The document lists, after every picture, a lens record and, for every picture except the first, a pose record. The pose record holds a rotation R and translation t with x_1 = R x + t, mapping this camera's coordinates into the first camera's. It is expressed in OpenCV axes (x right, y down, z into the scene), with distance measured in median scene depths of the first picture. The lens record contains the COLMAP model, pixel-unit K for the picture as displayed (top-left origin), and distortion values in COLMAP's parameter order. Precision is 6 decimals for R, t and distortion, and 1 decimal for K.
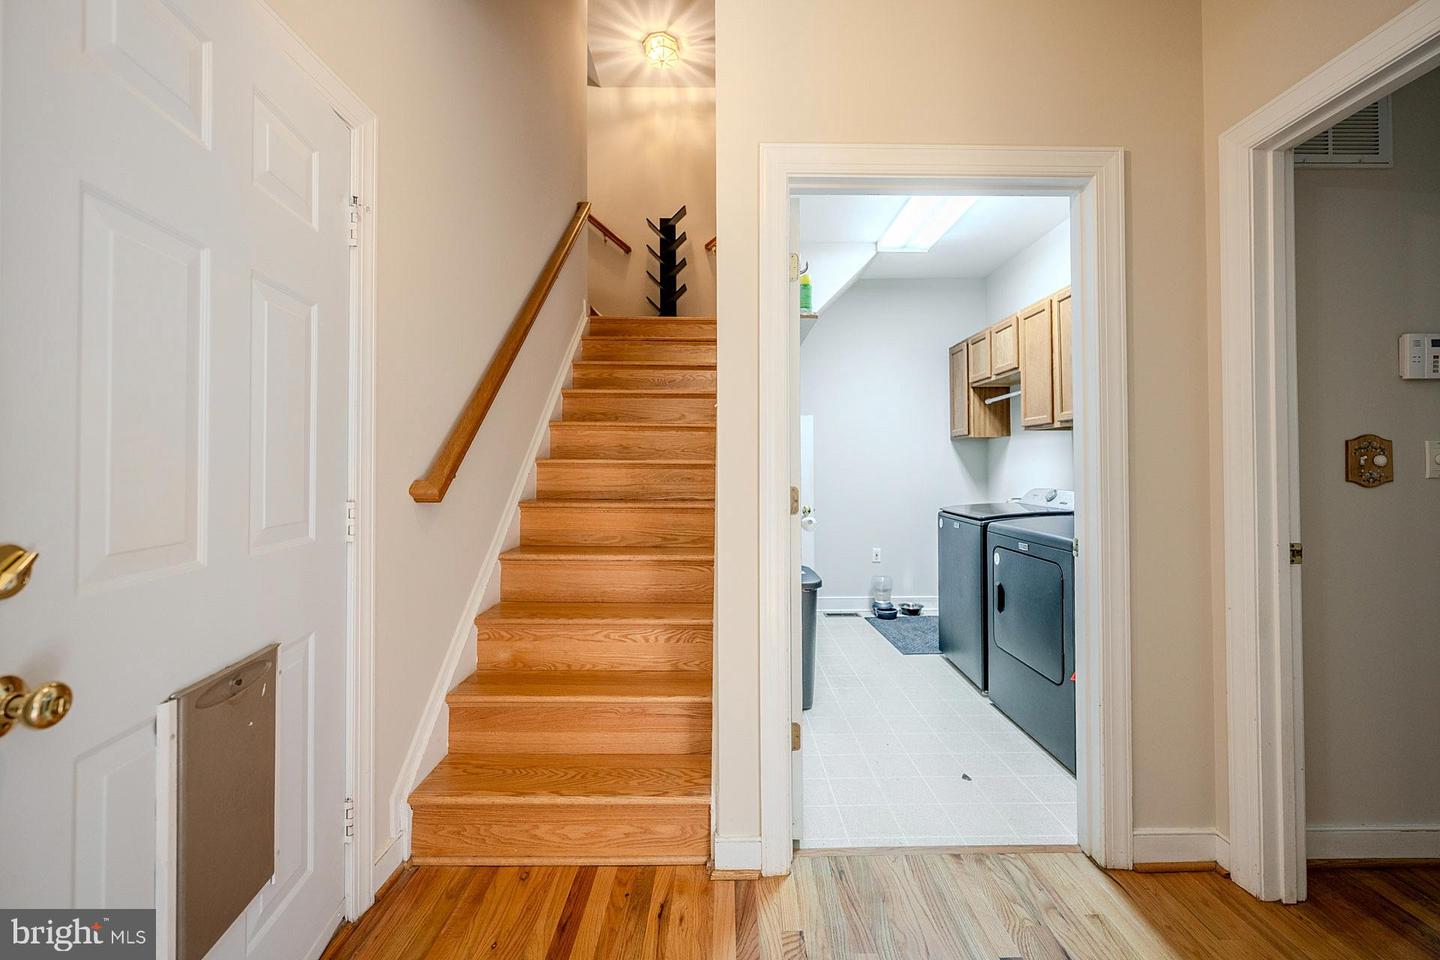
lens RADIAL K [[589.8, 0, 726.1], [0, 589.8, 445.0], [0, 0, 1]] dist [-0.000351, -0.000012]
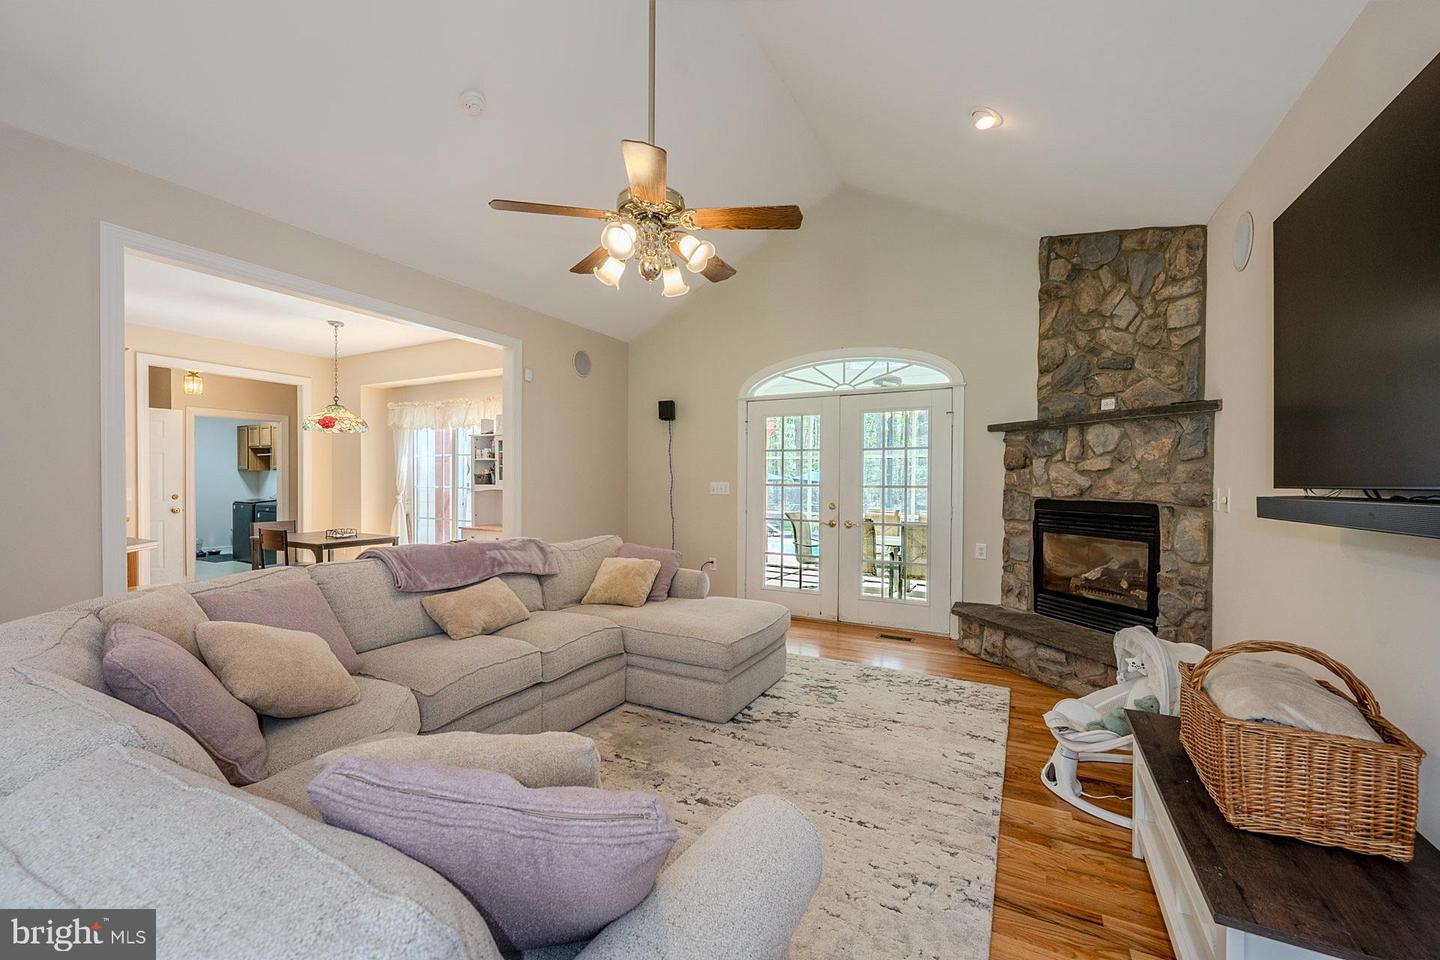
lens RADIAL K [[576.4, 0, 719.6], [0, 576.4, 485.0], [0, 0, 1]] dist [0.000106, 0.000016]
pose [[0.472959, -0.007301, 0.881054, -0.682052], [-0.041916, 0.998647, 0.030776, -0.103510], [-0.880087, -0.051486, 0.472013, -1.638953]]
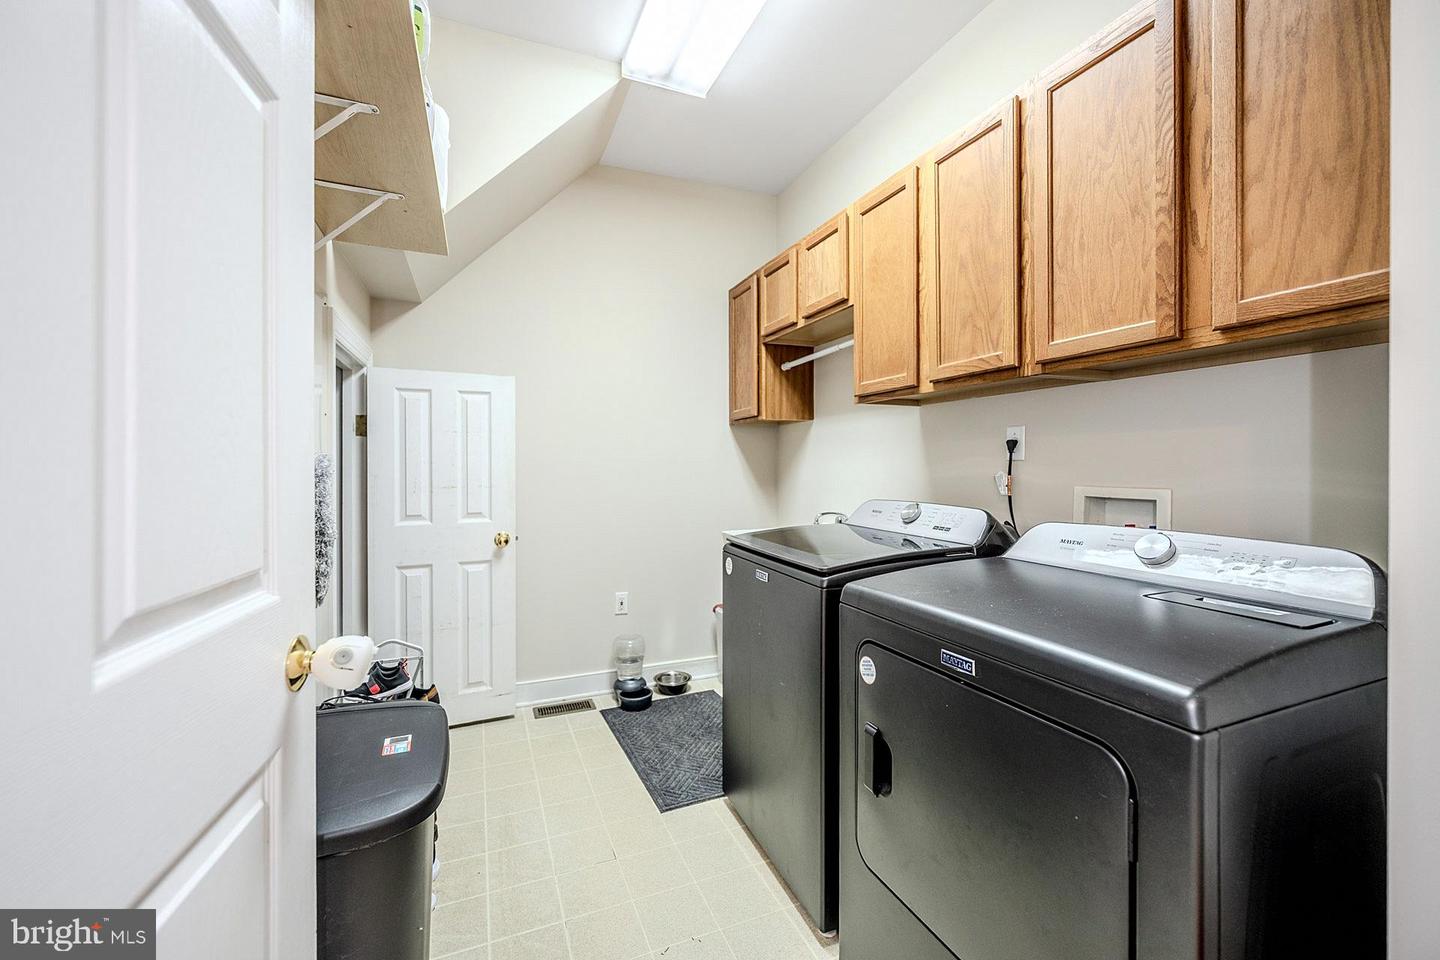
lens RADIAL K [[578.3, 0, 723.0], [0, 578.3, 470.9], [0, 0, 1]] dist [-0.000102, 0.000008]
pose [[0.921963, -0.005230, 0.387243, 0.126162], [-0.012326, 0.999006, 0.042838, 0.017560], [-0.387082, -0.044268, 0.920982, 0.425731]]
